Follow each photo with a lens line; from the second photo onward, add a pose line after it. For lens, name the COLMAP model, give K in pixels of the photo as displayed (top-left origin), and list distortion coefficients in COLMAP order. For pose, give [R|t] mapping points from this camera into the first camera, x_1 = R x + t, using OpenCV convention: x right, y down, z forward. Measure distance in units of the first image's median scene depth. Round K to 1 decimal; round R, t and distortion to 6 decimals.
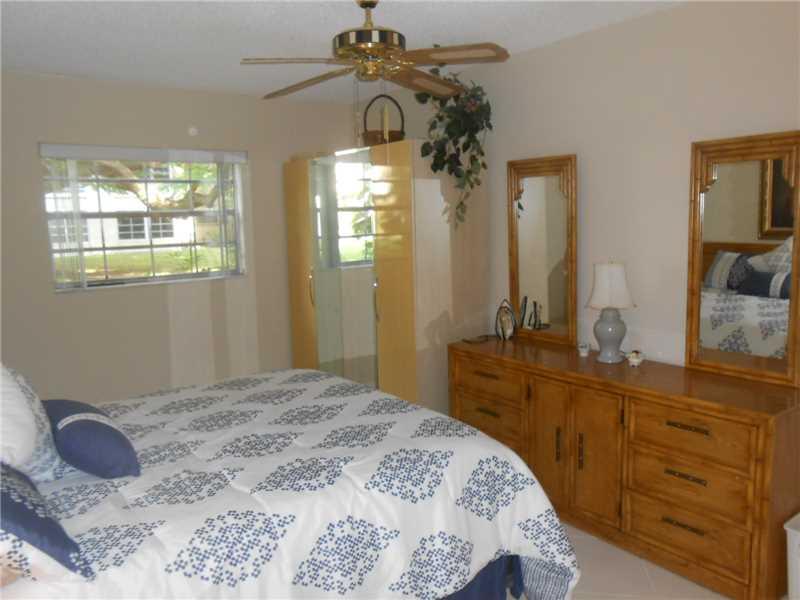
lens RADIAL K [[628.5, 0, 401.7], [0, 628.5, 302.9], [0, 0, 1]] dist [-0.041690, 0.068298]
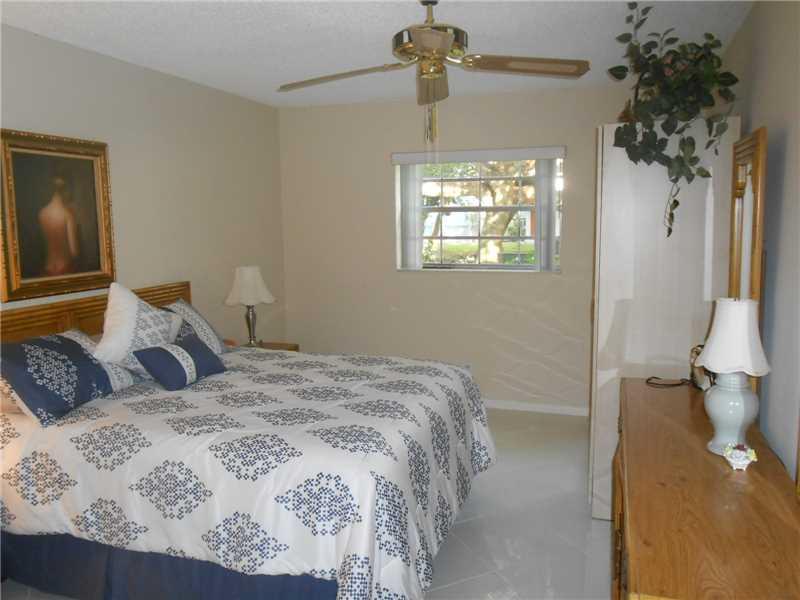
lens RADIAL K [[628.5, 0, 401.7], [0, 628.5, 302.9], [0, 0, 1]] dist [-0.041690, 0.068298]
pose [[0.566492, 0.134311, -0.813048, 0.858844], [-0.120044, 0.989554, 0.079827, -0.092579], [0.815277, 0.052380, 0.576697, 0.477117]]
